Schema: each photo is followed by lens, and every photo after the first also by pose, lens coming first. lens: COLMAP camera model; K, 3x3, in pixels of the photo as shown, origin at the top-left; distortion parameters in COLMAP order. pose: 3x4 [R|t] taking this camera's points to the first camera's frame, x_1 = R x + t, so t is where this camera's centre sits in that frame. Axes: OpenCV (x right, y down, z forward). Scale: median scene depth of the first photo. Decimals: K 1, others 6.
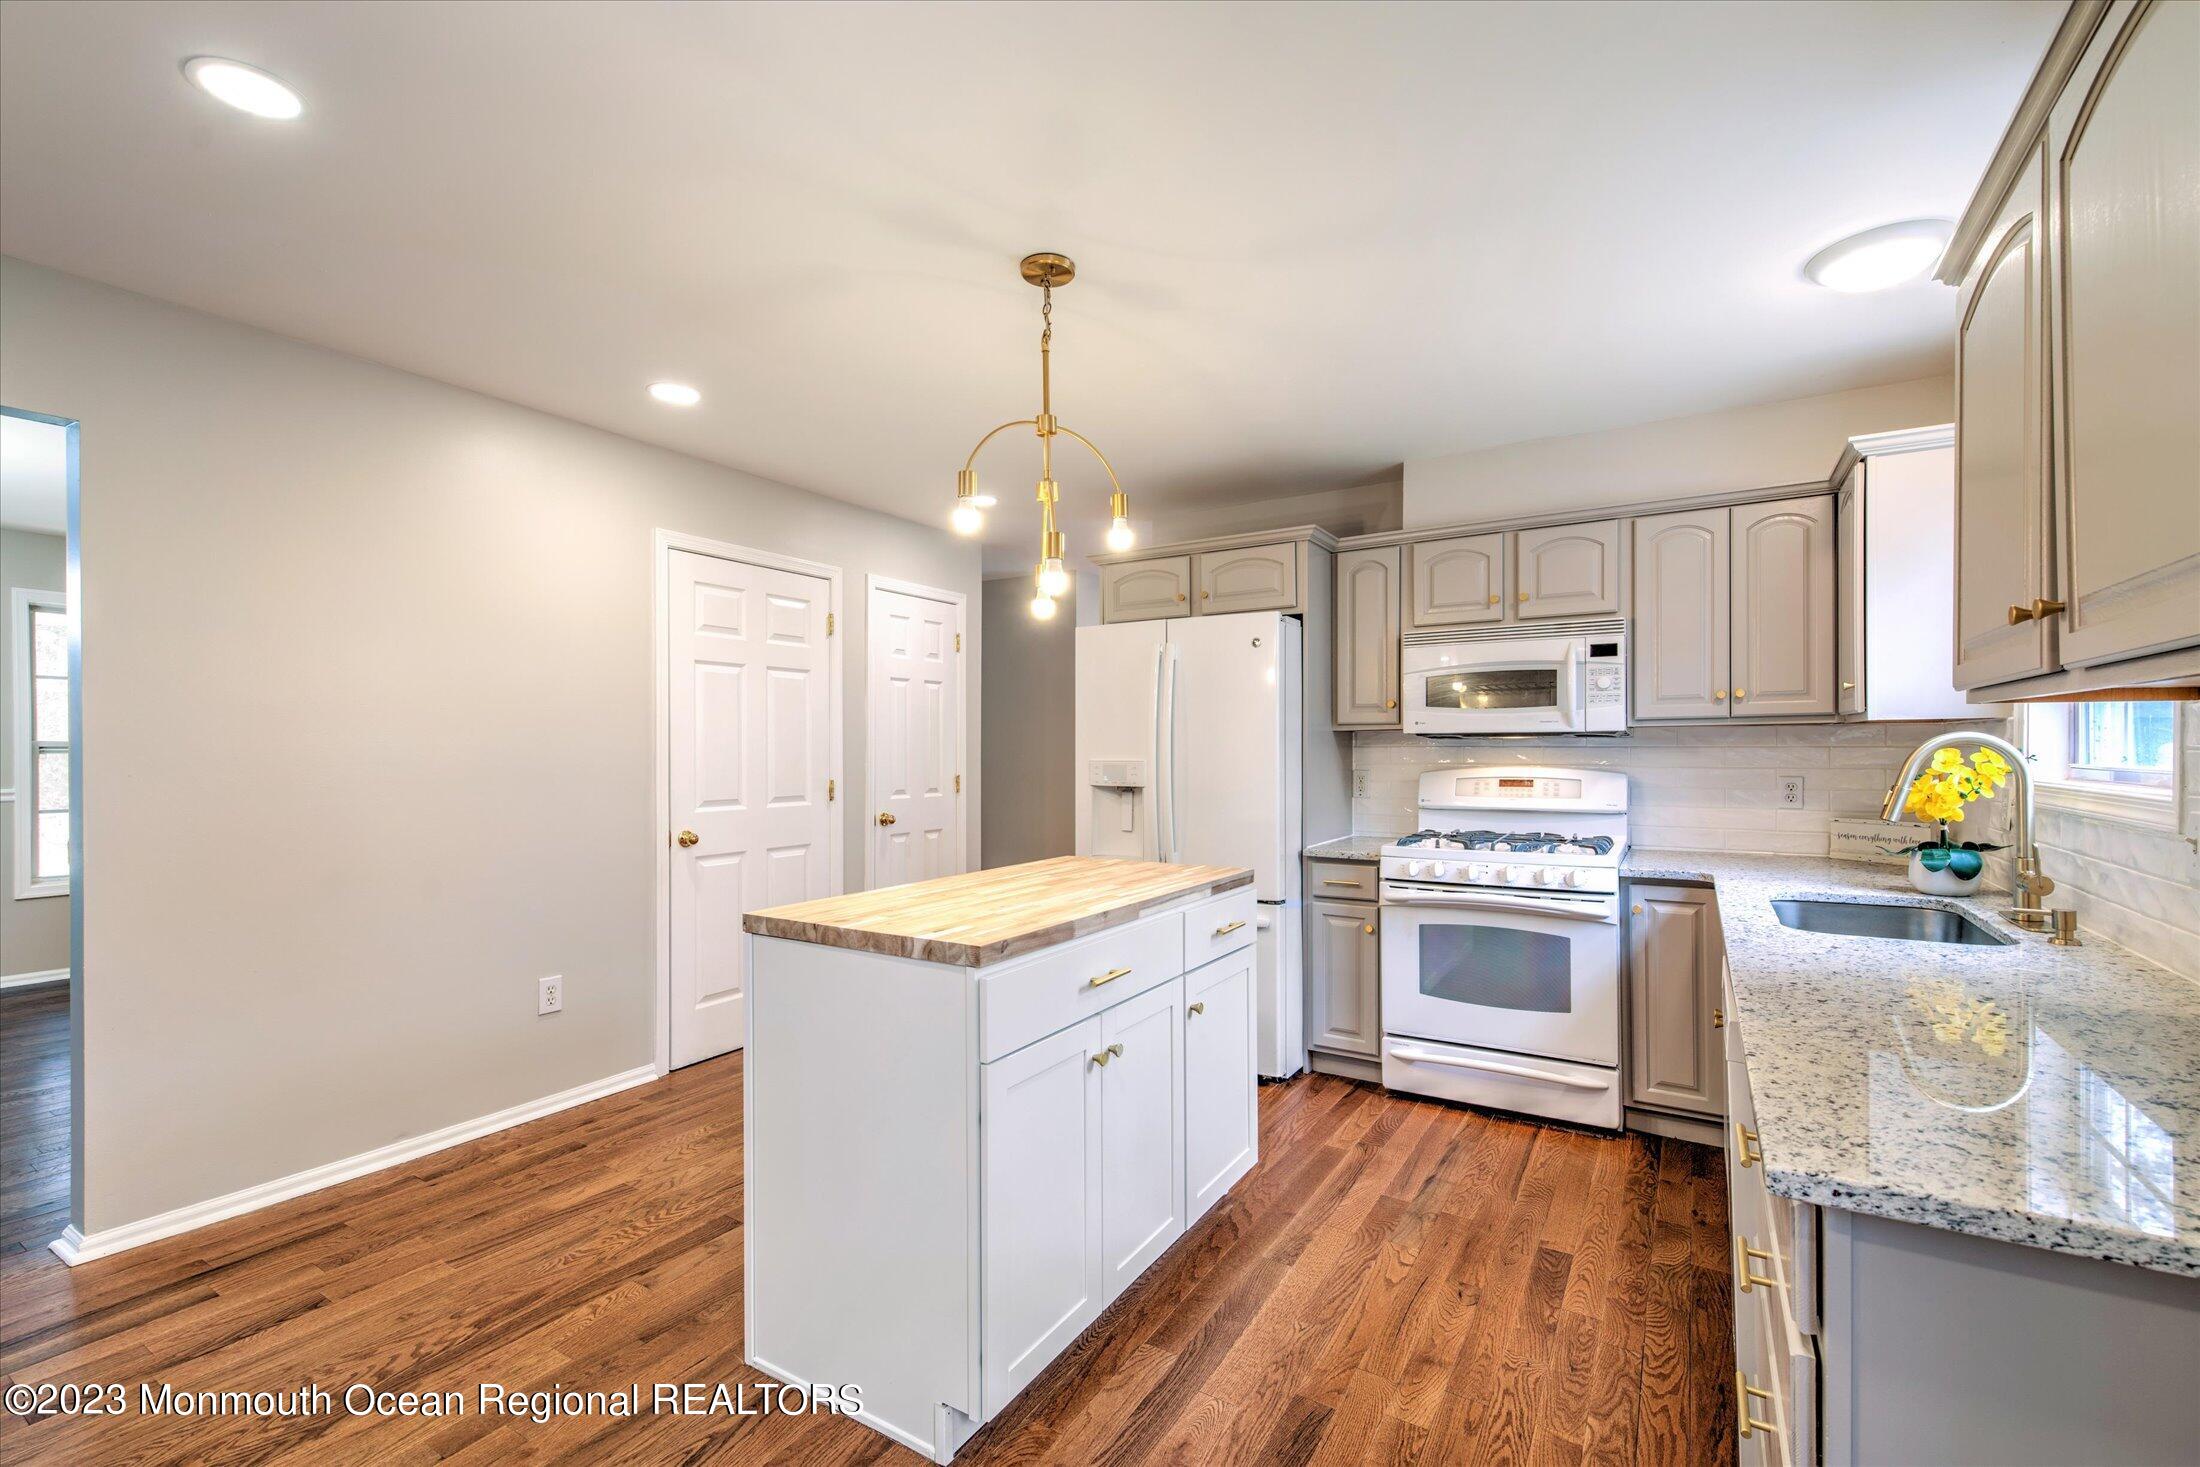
lens RADIAL K [[940.7, 0, 1101.4], [0, 940.7, 751.1], [0, 0, 1]] dist [0.020817, -0.010705]
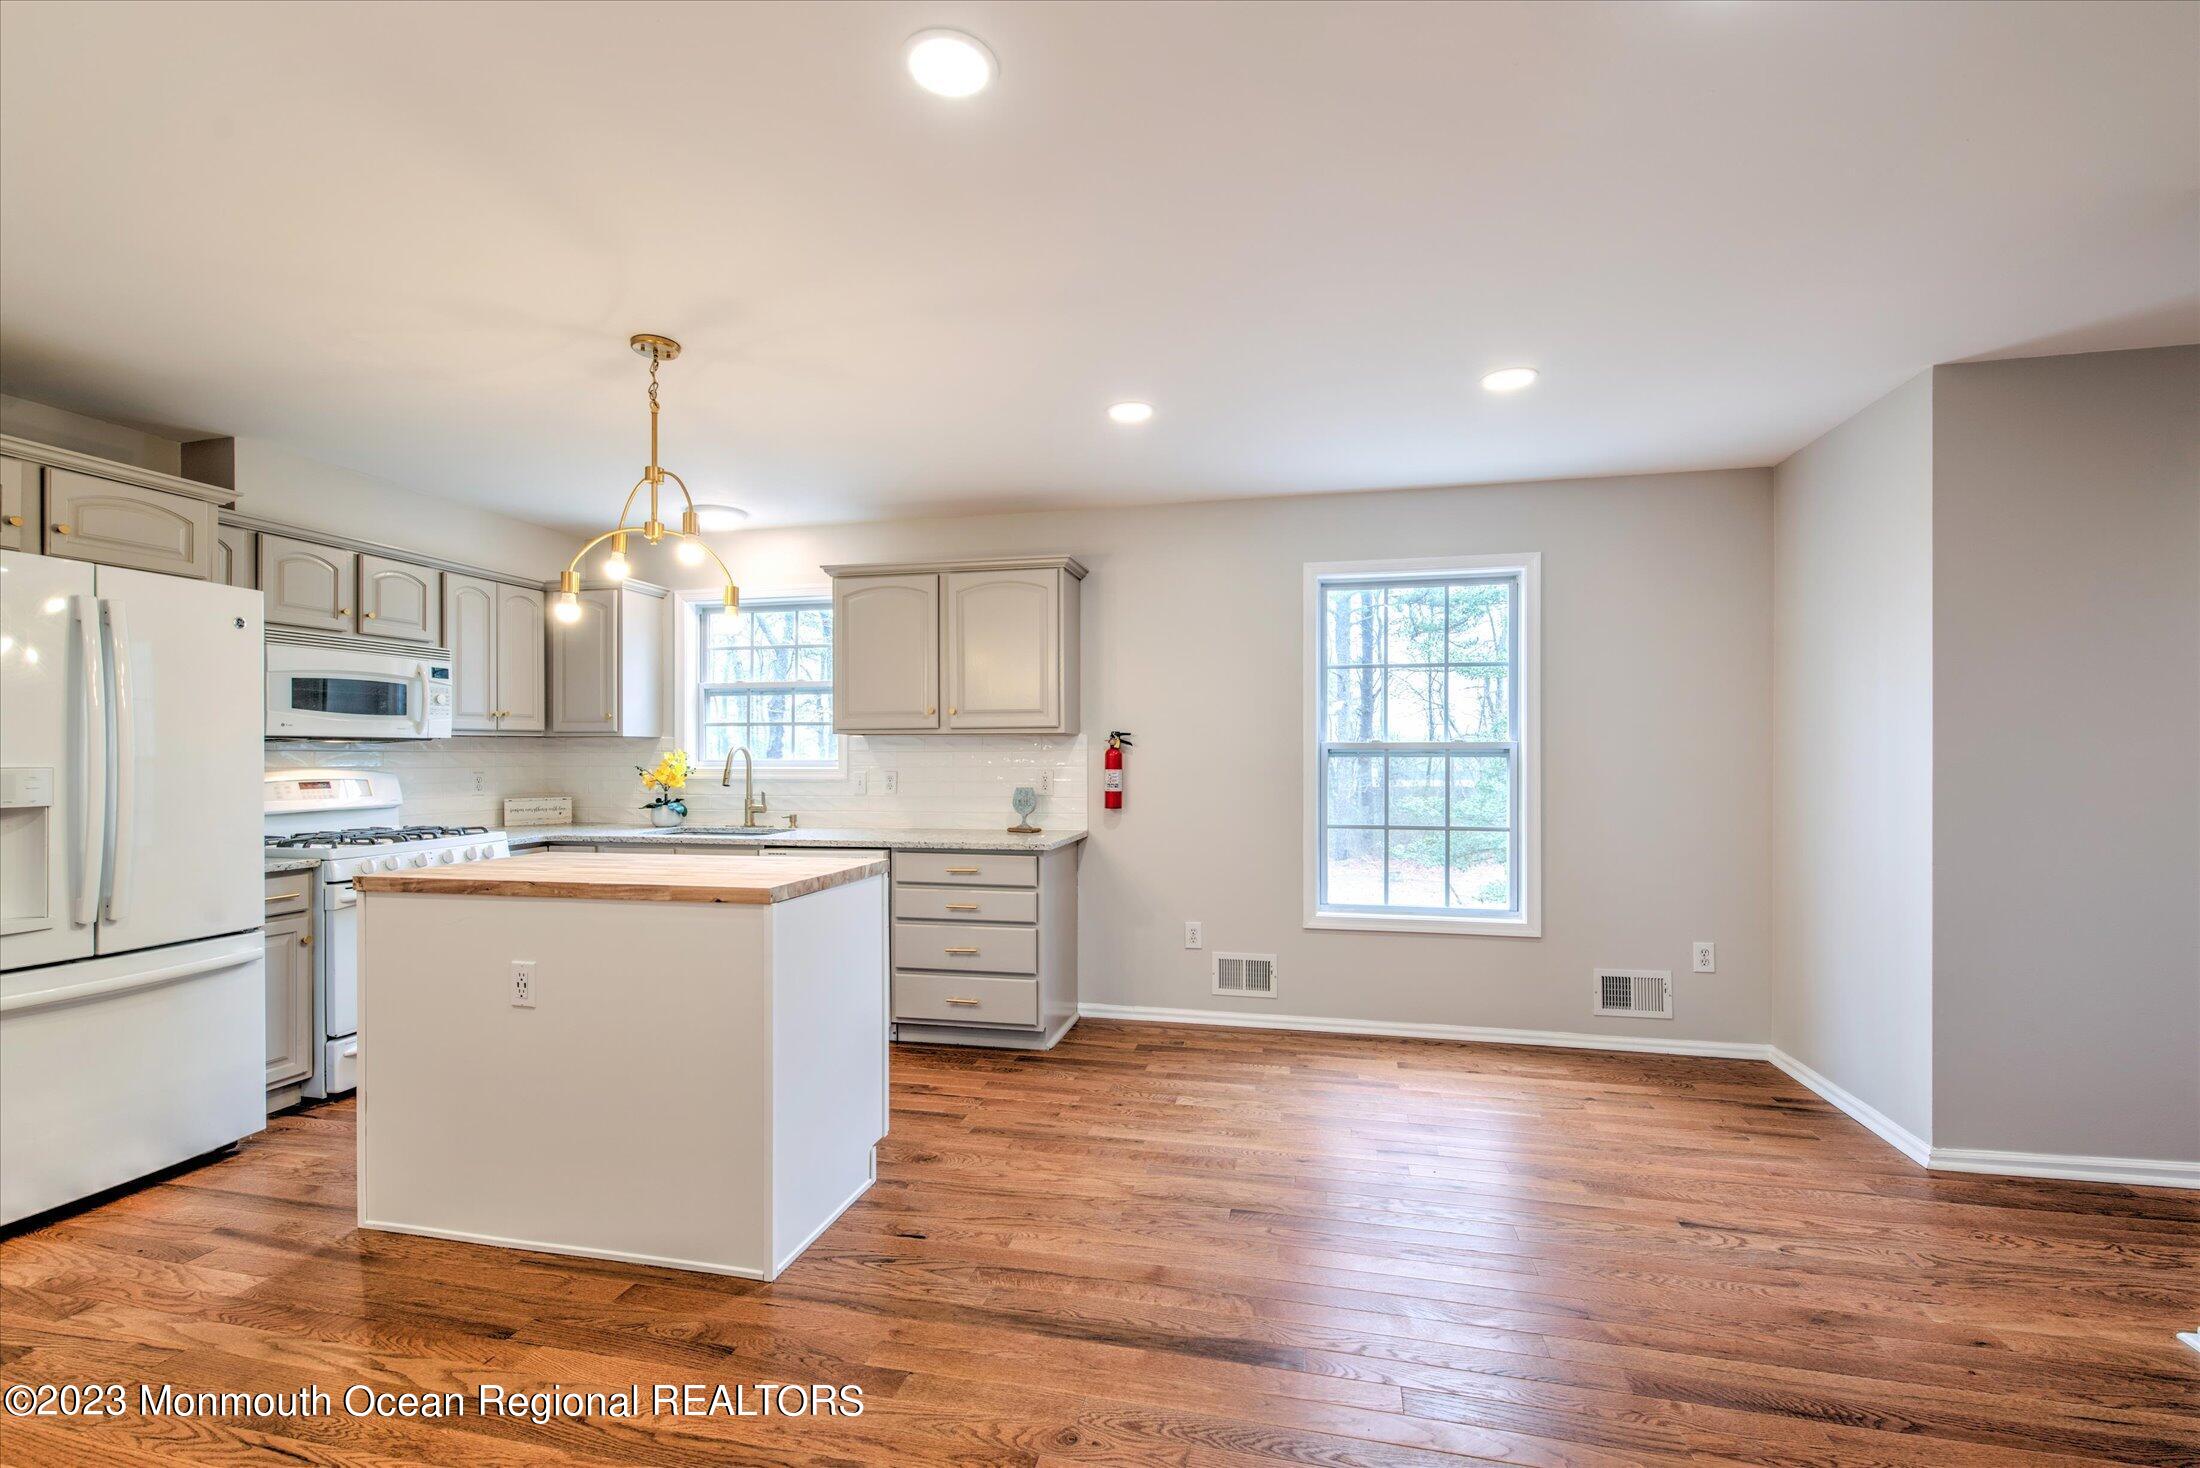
lens RADIAL K [[940.7, 0, 1101.4], [0, 940.7, 751.6], [0, 0, 1]] dist [0.020817, -0.010705]
pose [[-0.321990, 0.007520, 0.946713, -0.957841], [0.007367, 0.999958, -0.005437, 0.010387], [-0.946714, 0.005224, -0.322032, 0.597216]]
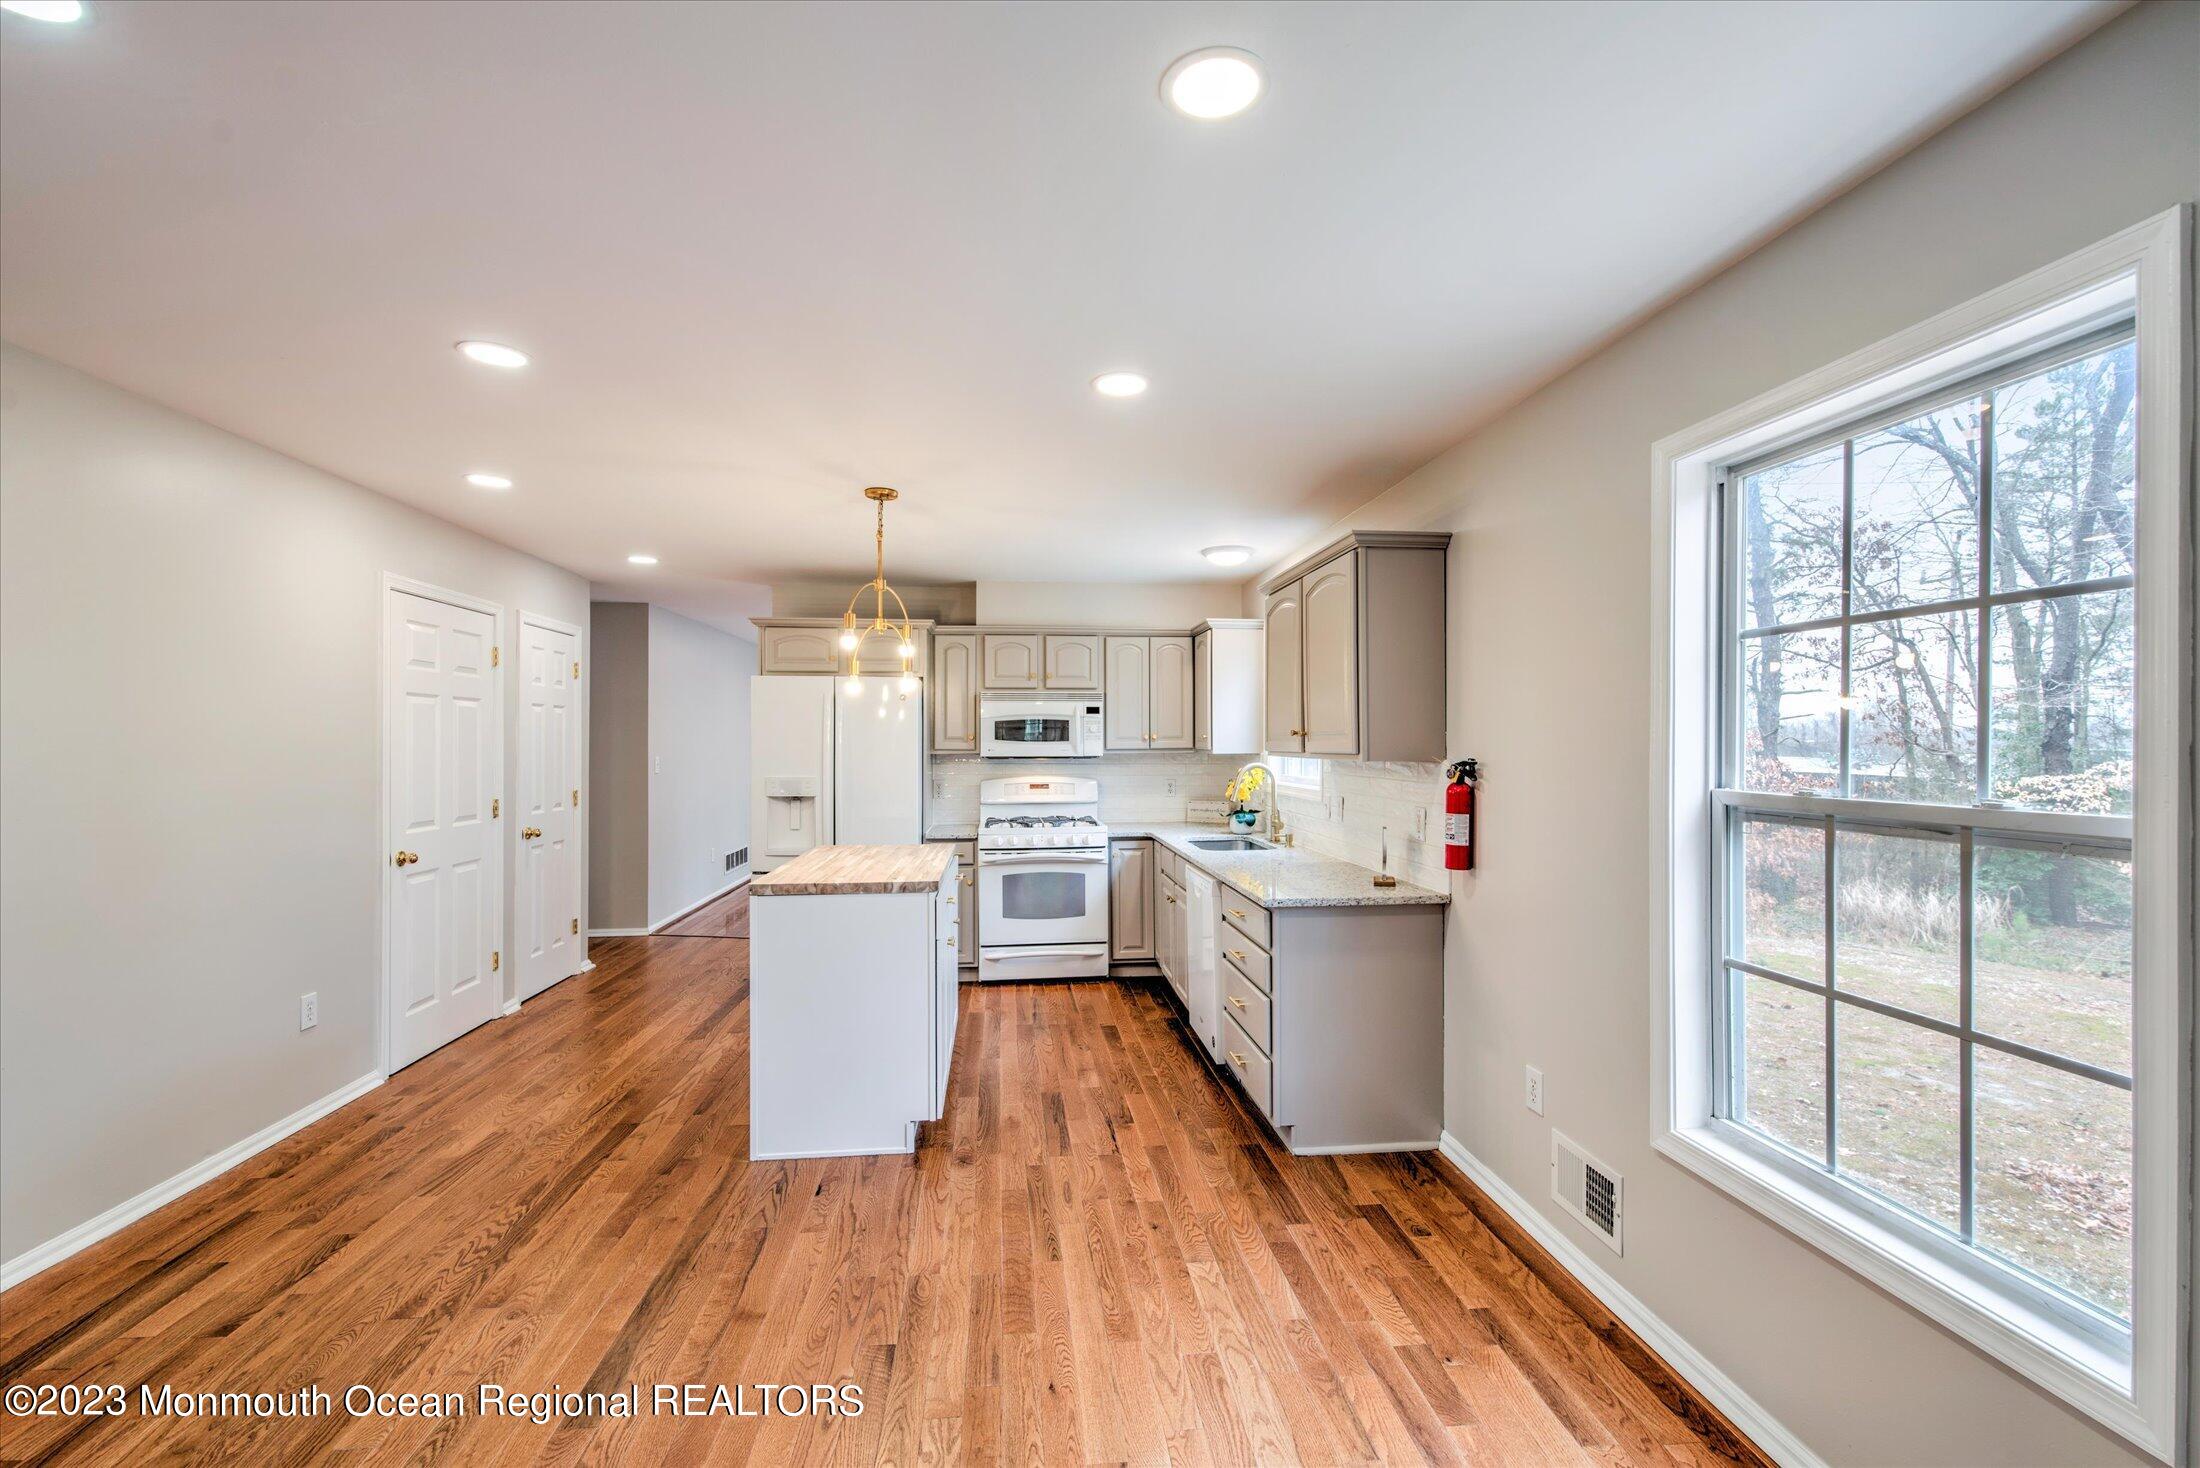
lens RADIAL K [[927.2, 0, 1100.4], [0, 927.2, 743.2], [0, 0, 1]] dist [0.023604, -0.009985]
pose [[0.788850, 0.002544, 0.614581, -0.536265], [0.000743, 0.999987, -0.005094, -0.037655], [-0.614586, 0.004475, 0.788837, -0.383404]]
